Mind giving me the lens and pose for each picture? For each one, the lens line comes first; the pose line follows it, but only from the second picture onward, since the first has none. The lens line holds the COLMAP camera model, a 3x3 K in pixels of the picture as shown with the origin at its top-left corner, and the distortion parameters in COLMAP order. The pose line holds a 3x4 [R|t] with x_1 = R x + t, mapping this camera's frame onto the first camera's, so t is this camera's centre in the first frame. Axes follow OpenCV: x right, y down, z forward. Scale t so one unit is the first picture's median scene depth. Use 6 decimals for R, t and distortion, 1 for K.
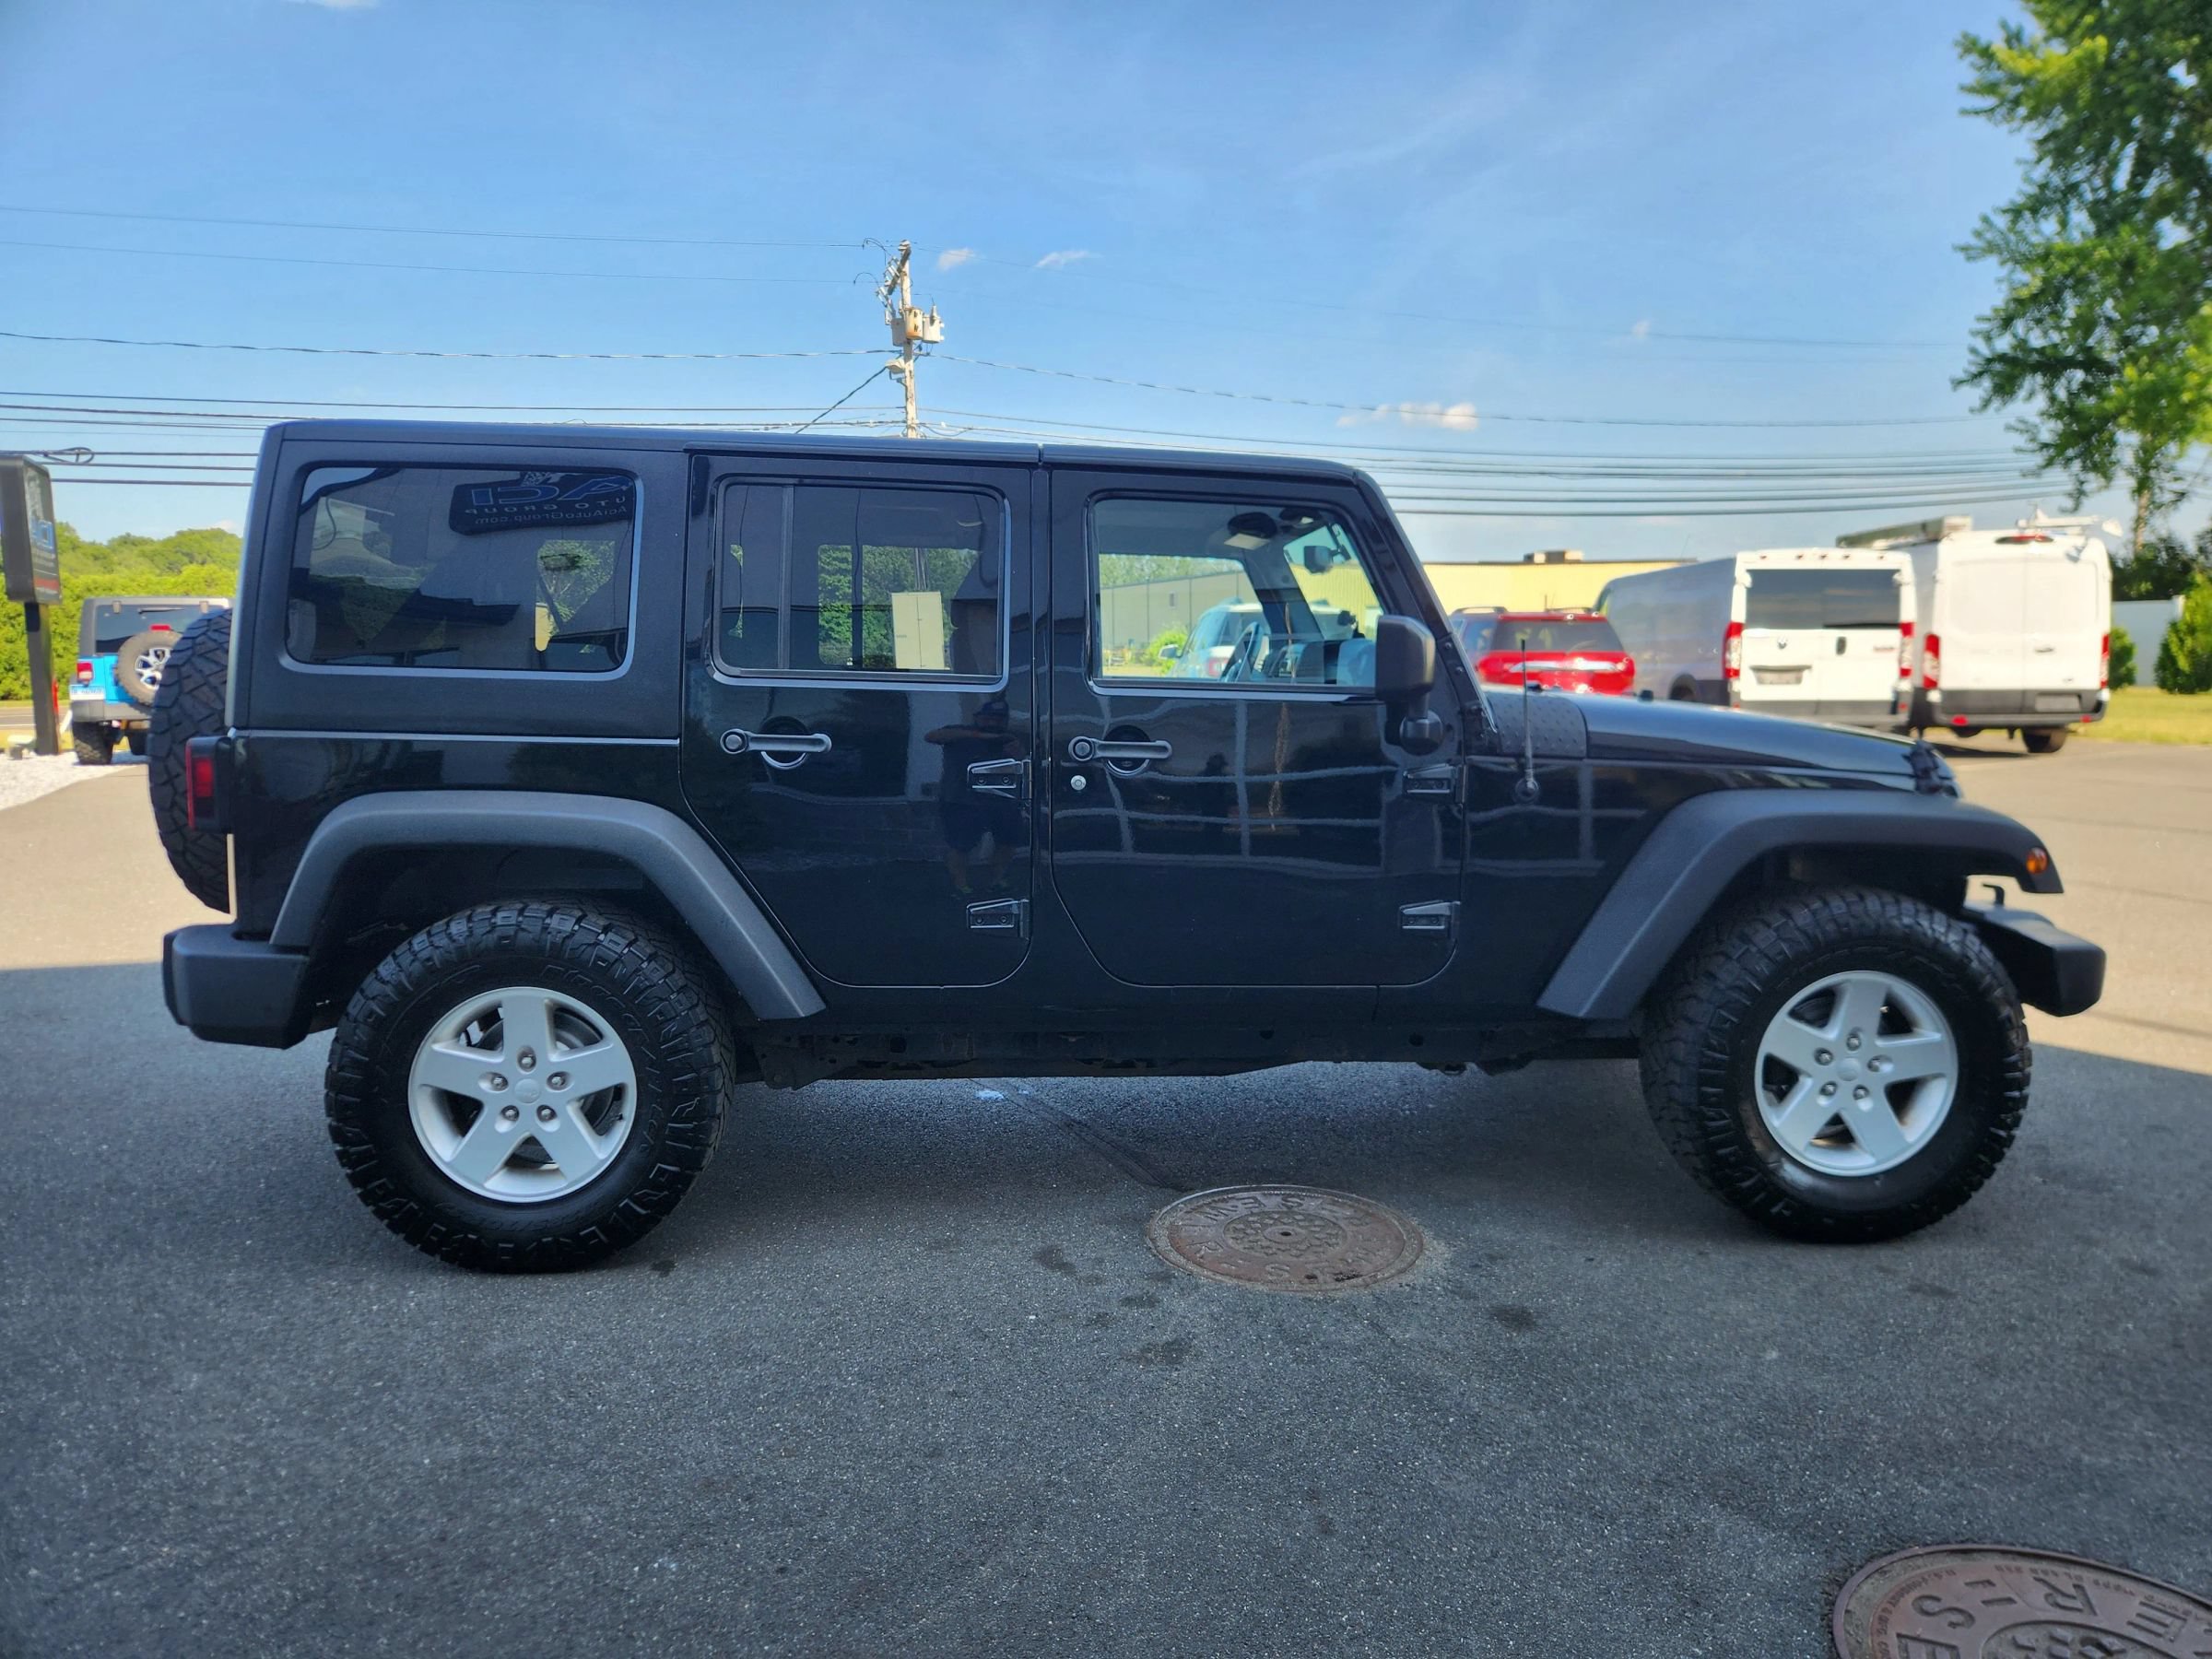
lens RADIAL K [[1485.3, 0, 1106.3], [0, 1485.3, 837.8], [0, 0, 1]] dist [0.077242, -0.070950]
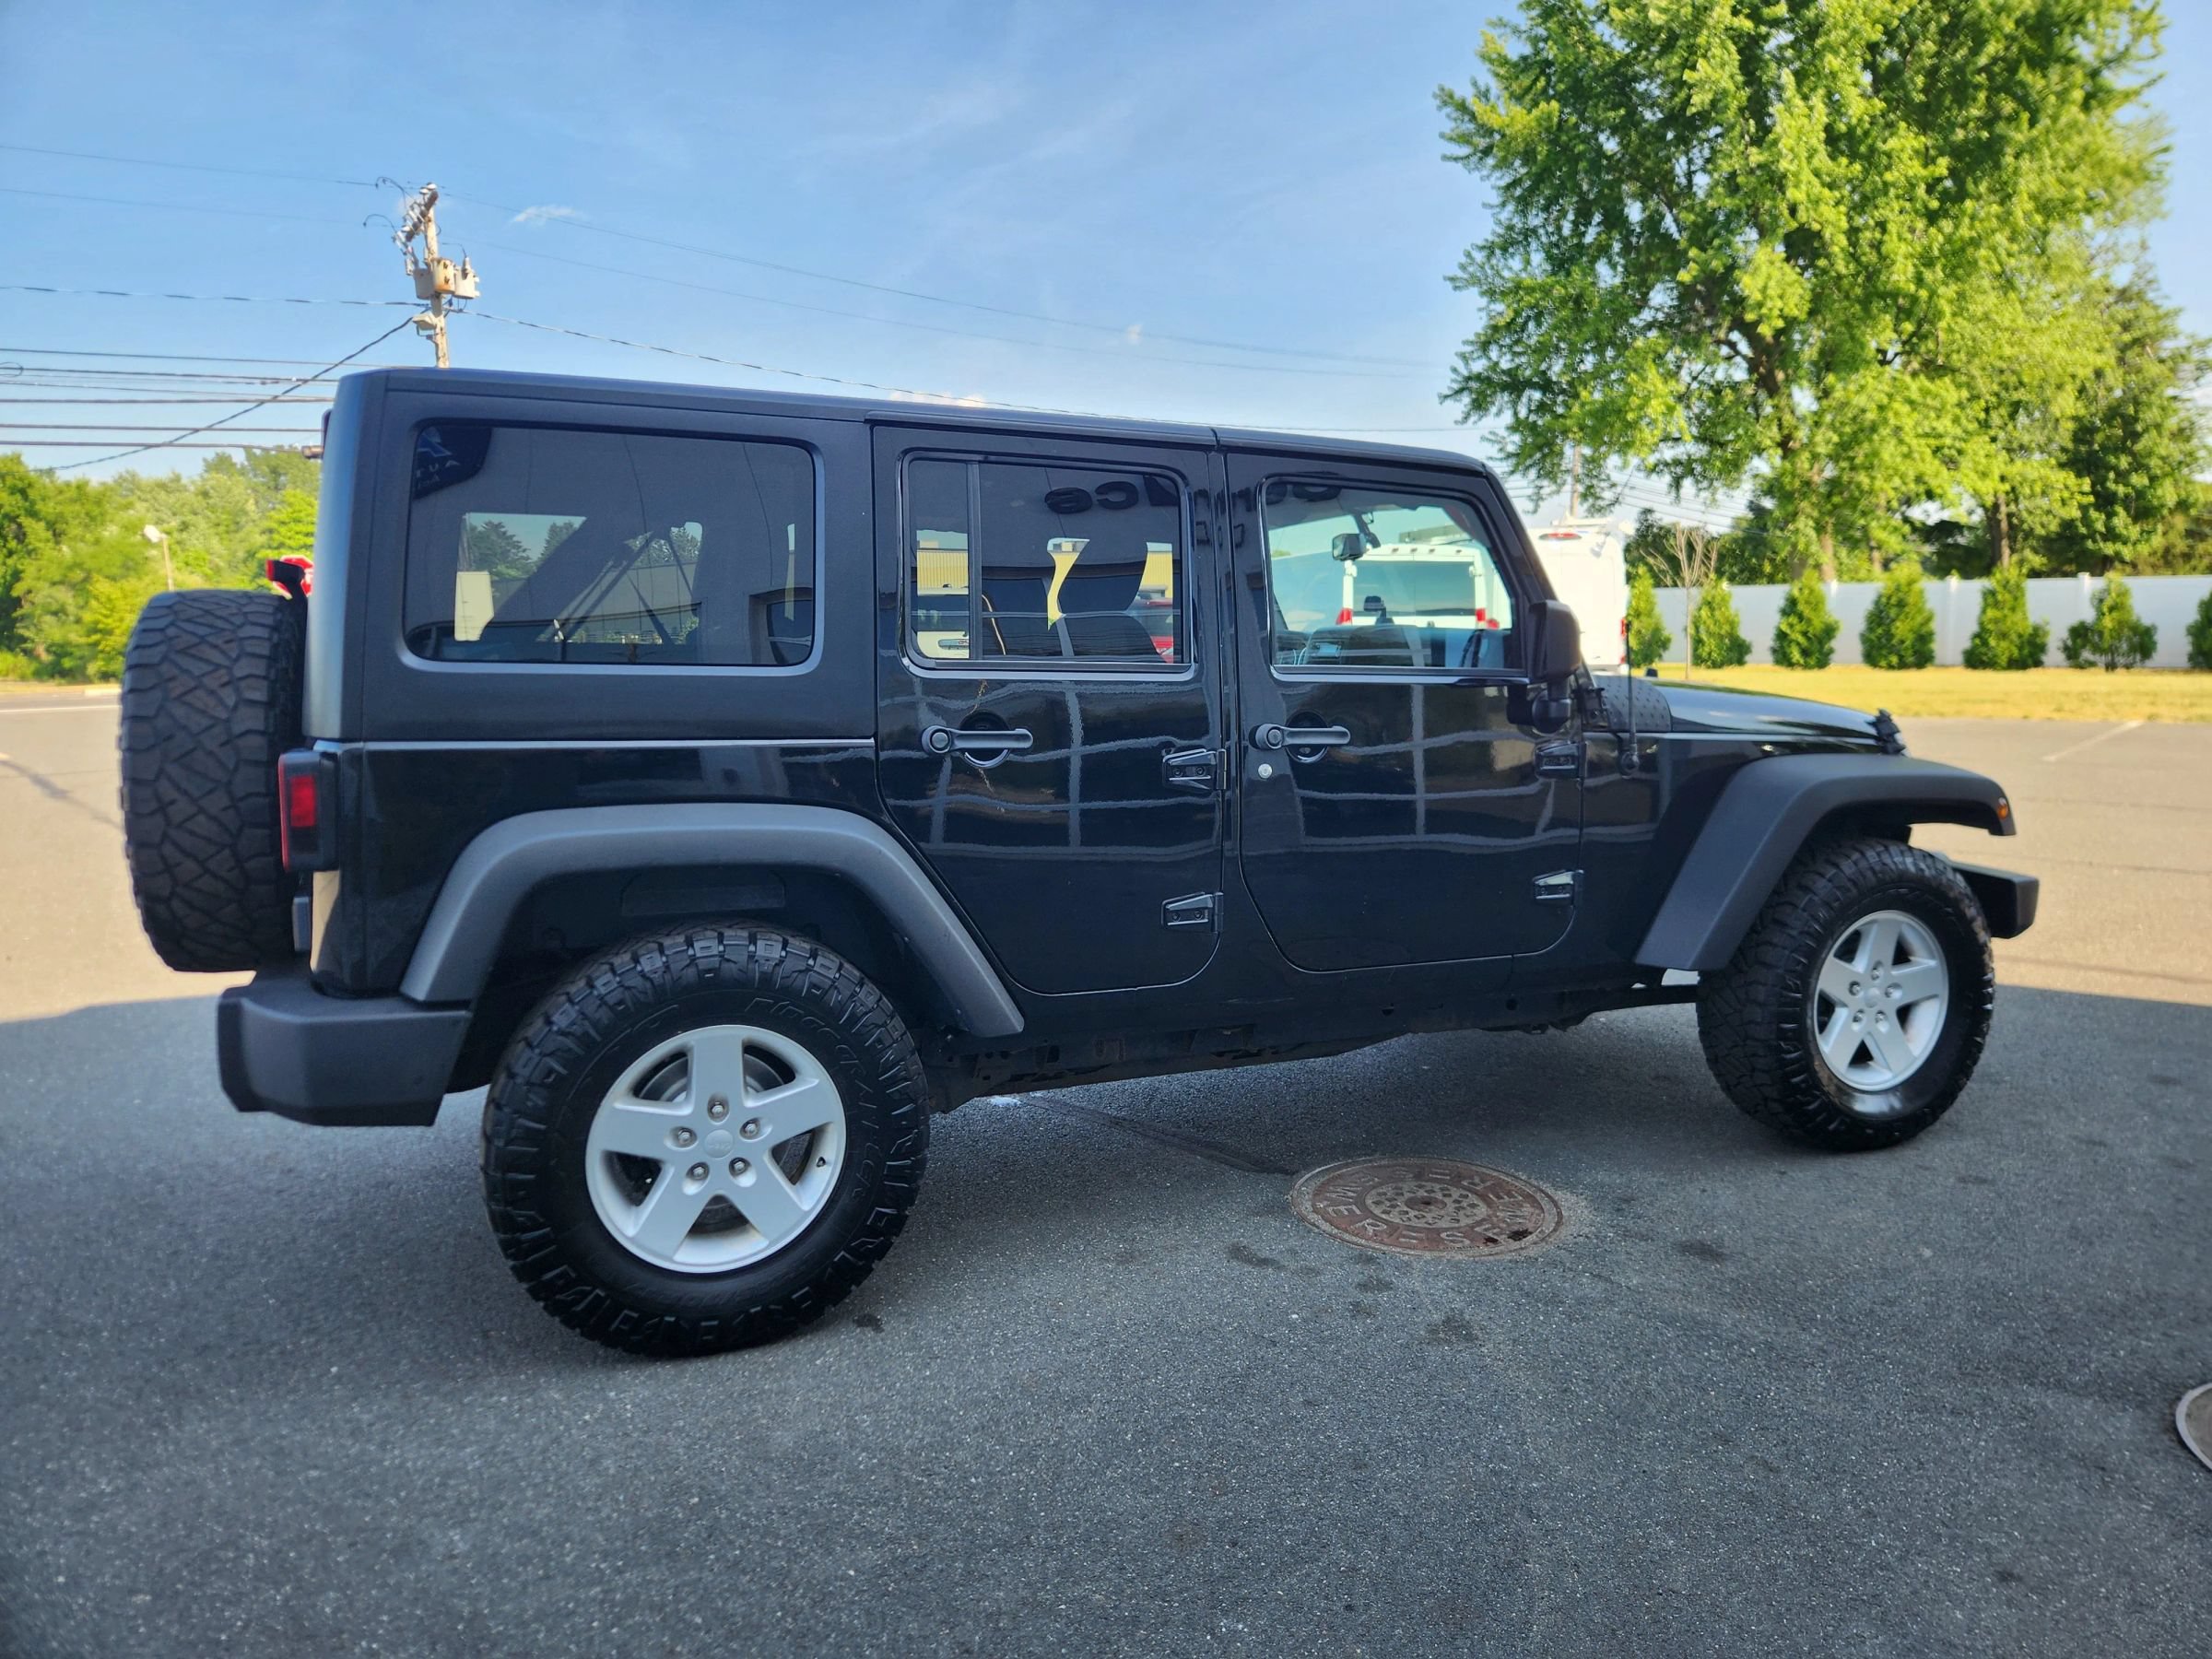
lens RADIAL K [[1484.4, 0, 1102.0], [0, 1484.4, 818.3], [0, 0, 1]] dist [0.072190, -0.062421]
pose [[0.949987, -0.044852, 0.309052, -0.383842], [0.045396, 0.998954, 0.005435, -0.014238], [-0.308973, 0.008866, 0.951030, 0.086228]]
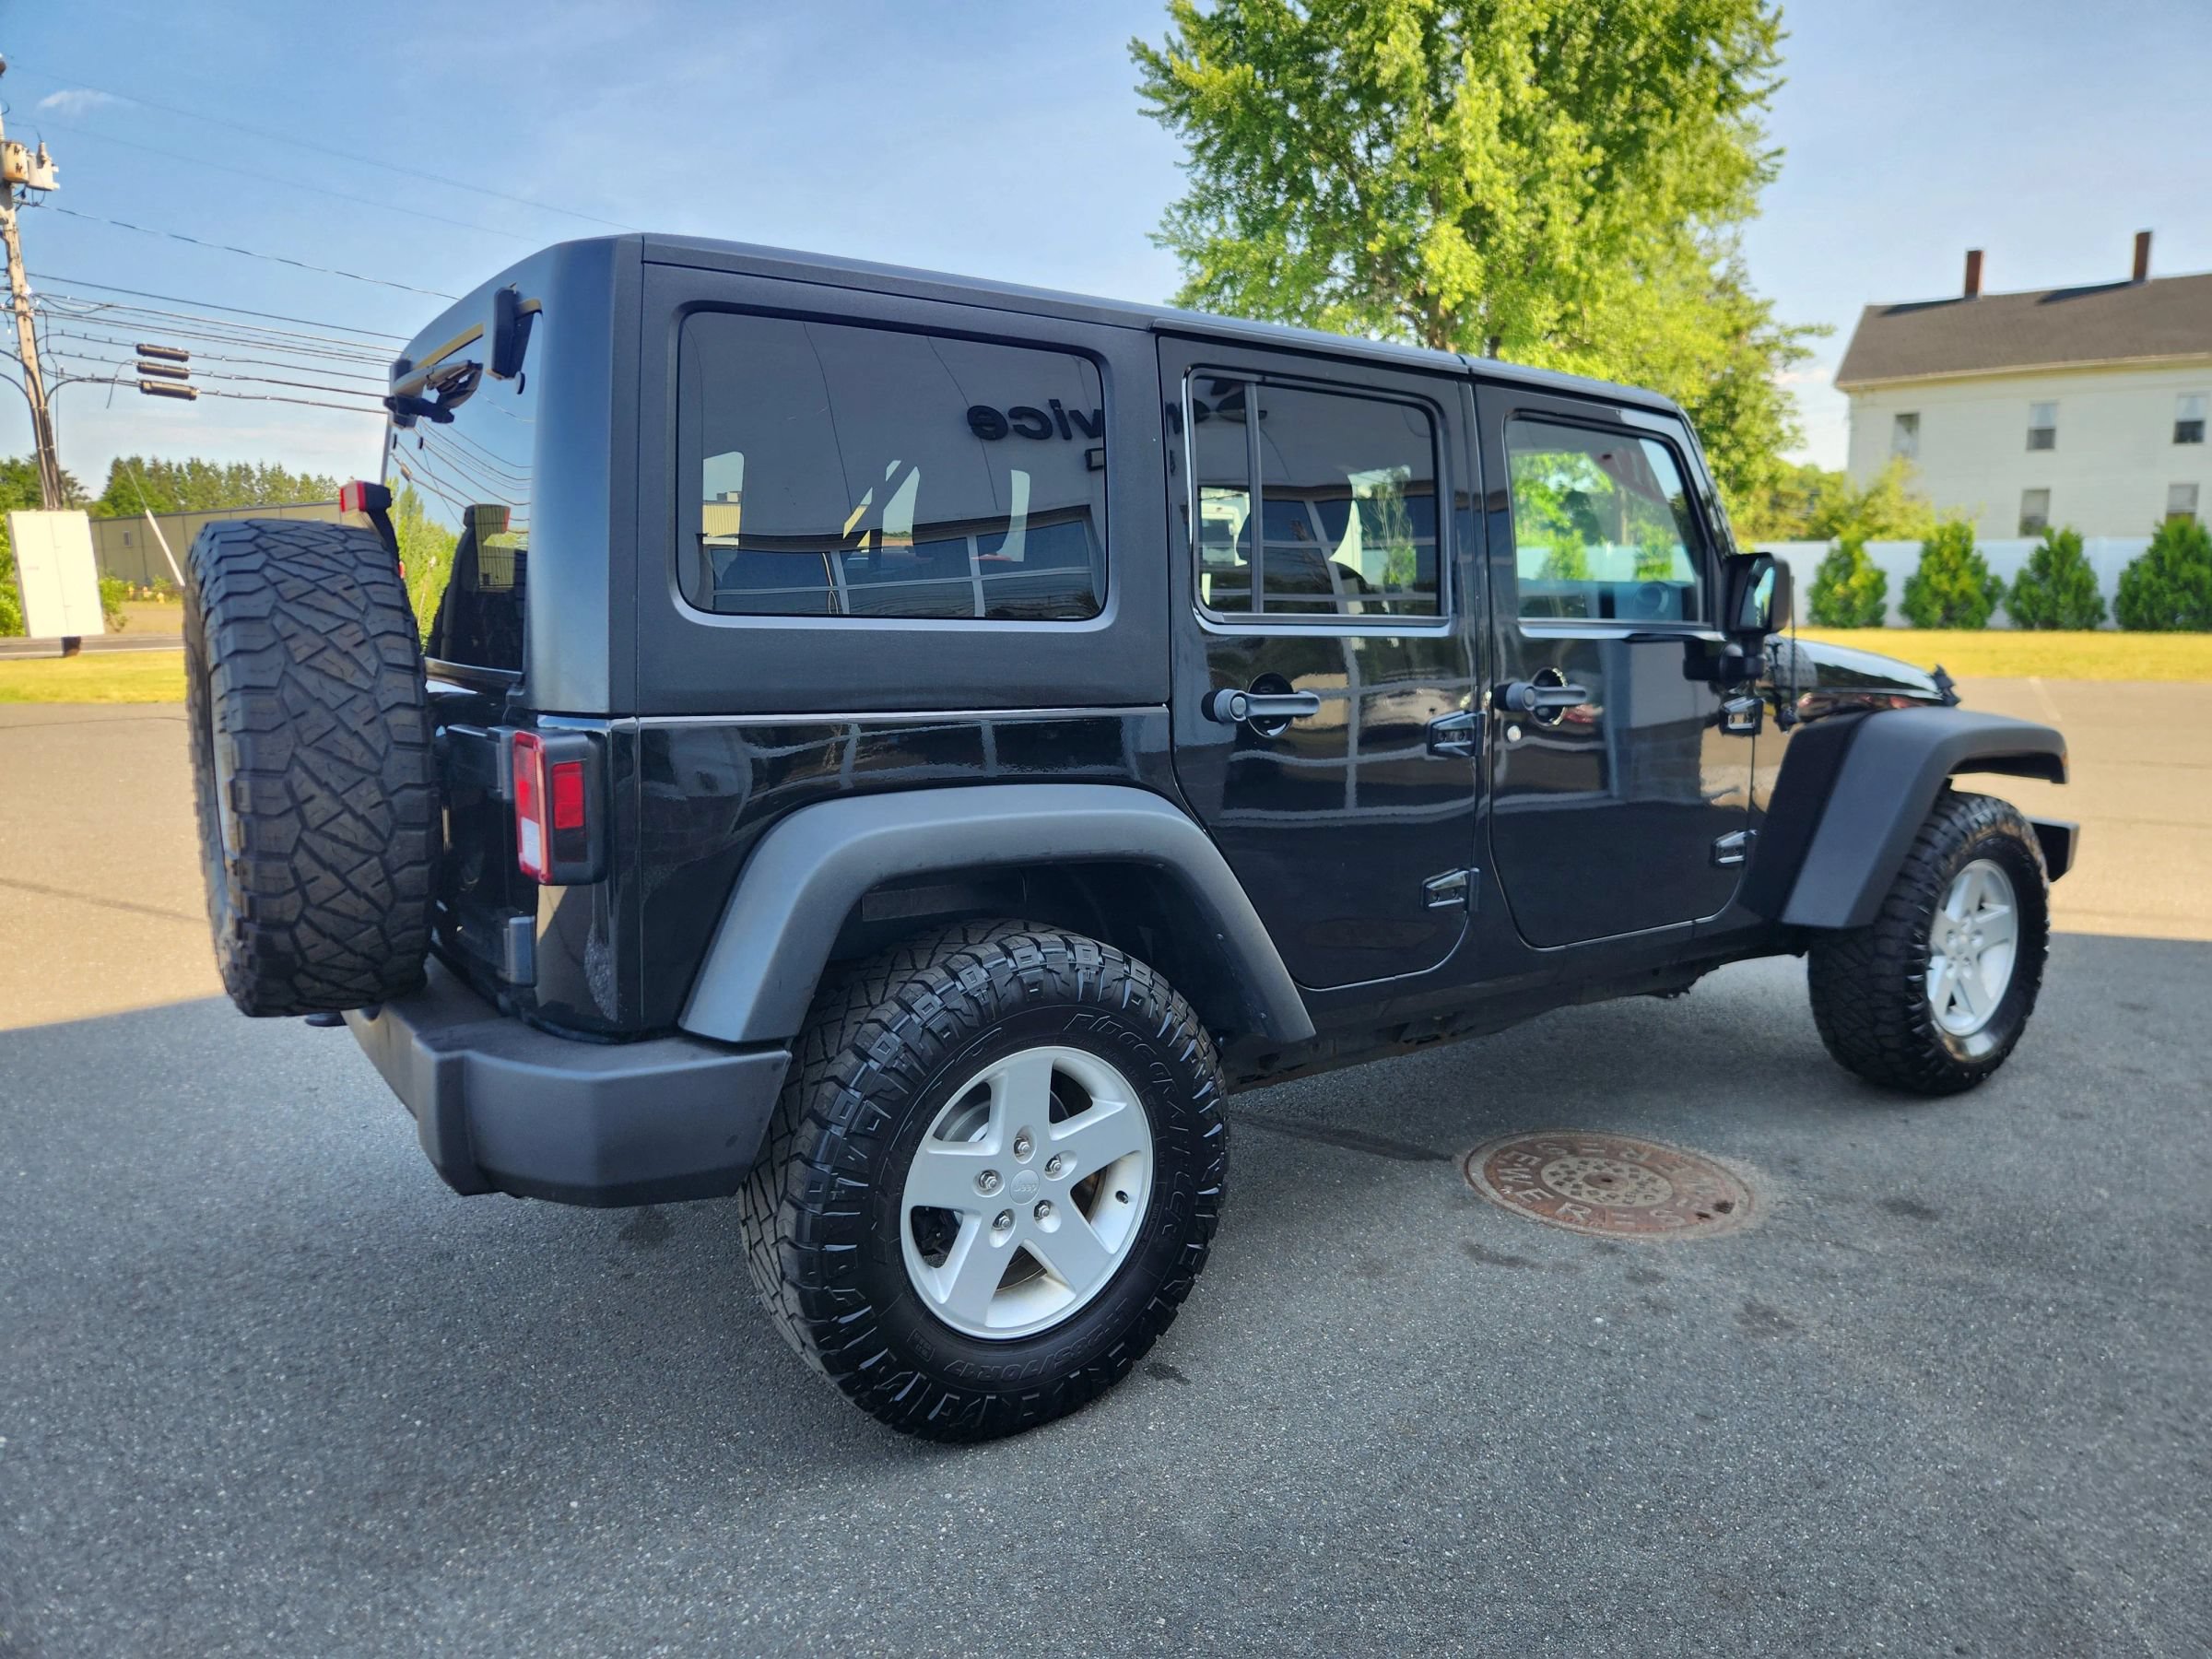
lens RADIAL K [[1484.9, 0, 1087.1], [0, 1484.9, 830.3], [0, 0, 1]] dist [0.068352, -0.054560]
pose [[0.859919, -0.082577, 0.503707, -0.635275], [0.064126, 0.996486, 0.053888, -0.040026], [-0.506387, -0.014038, 0.862192, 0.310489]]
